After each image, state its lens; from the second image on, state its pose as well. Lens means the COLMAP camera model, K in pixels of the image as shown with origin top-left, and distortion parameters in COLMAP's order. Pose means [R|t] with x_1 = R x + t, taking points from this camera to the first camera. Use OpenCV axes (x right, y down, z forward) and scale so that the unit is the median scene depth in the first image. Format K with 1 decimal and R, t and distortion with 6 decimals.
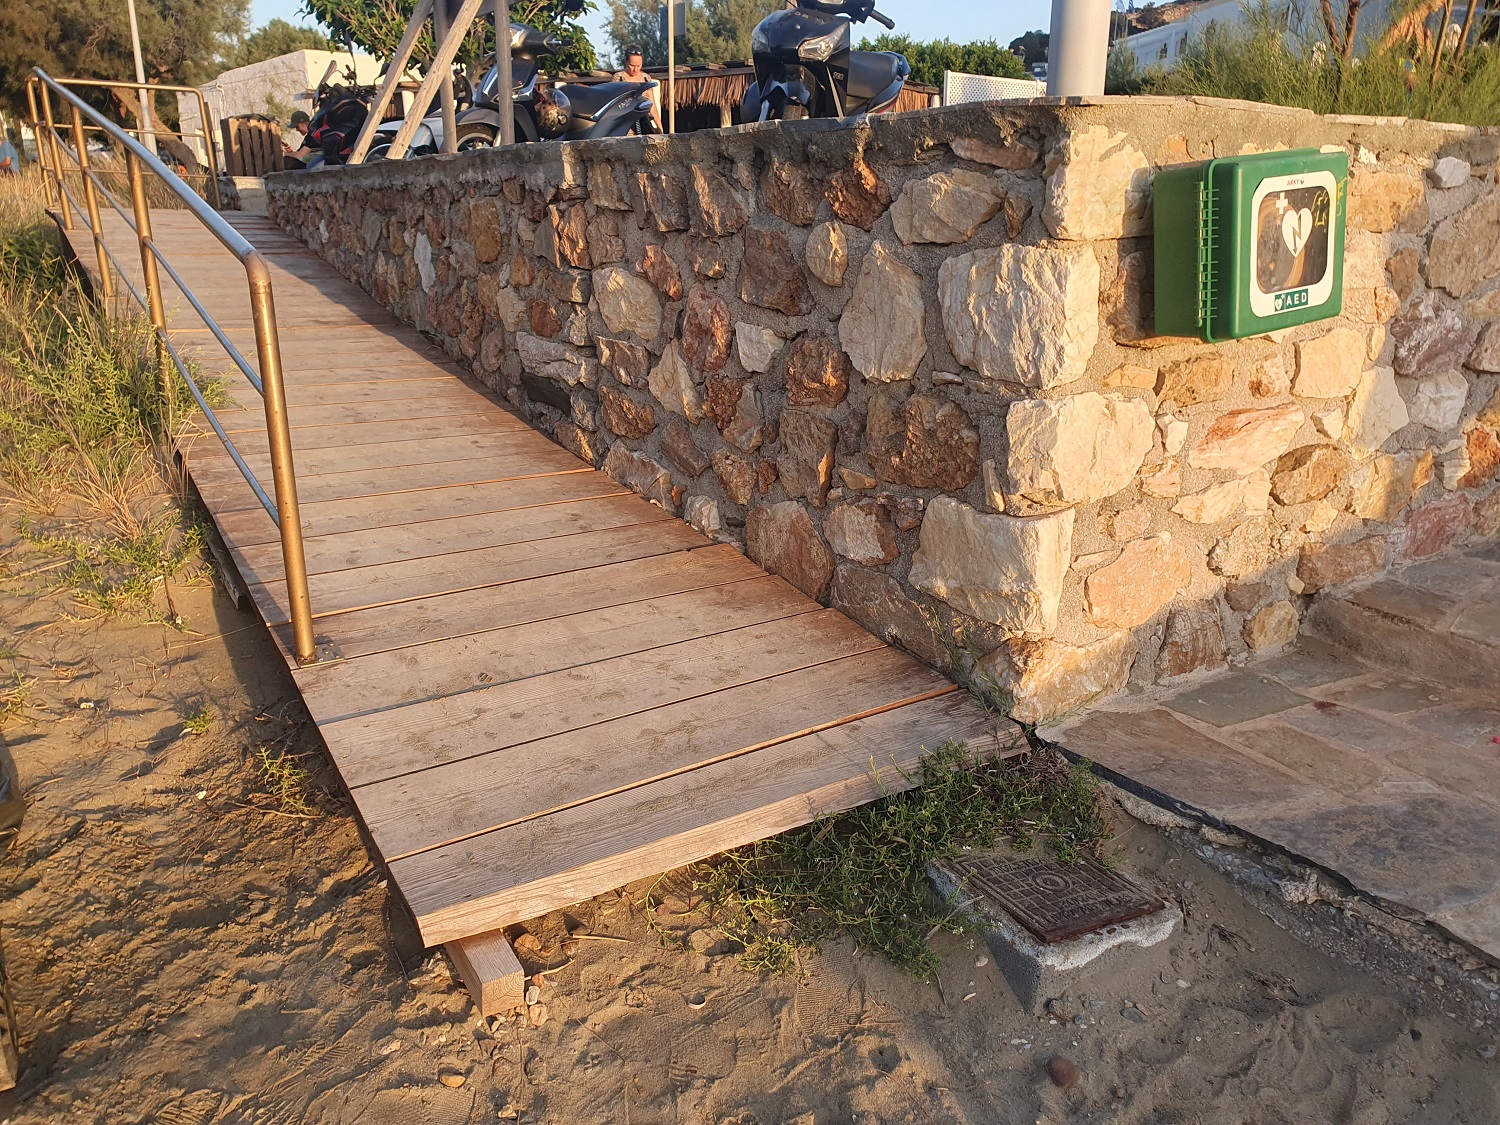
lens RADIAL K [[1130.0, 0, 750.0], [0, 1130.0, 562.5], [0, 0, 1]] dist [0.011296, 0.003411]
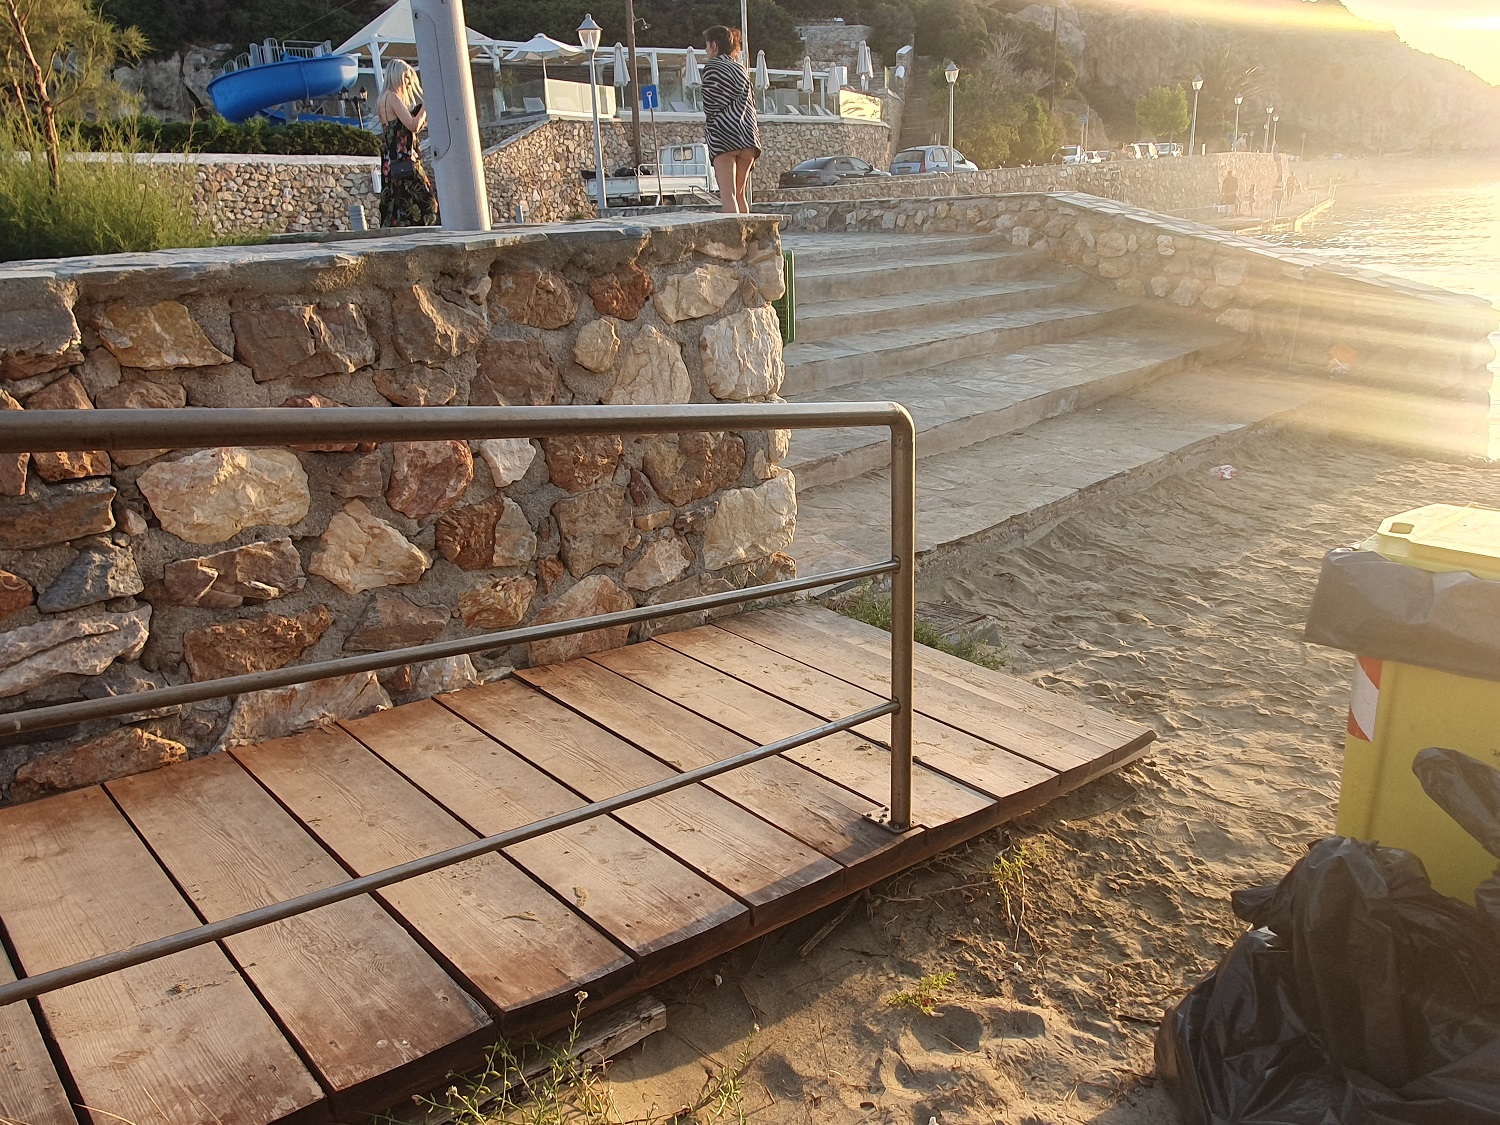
lens RADIAL K [[1061.2, 0, 753.1], [0, 1061.2, 534.2], [0, 0, 1]] dist [0.004349, 0.004128]
pose [[-0.139795, -0.290806, 0.946514, -1.204911], [0.357933, 0.876420, 0.322136, -0.468051], [-0.923223, 0.383821, -0.018430, 1.123062]]
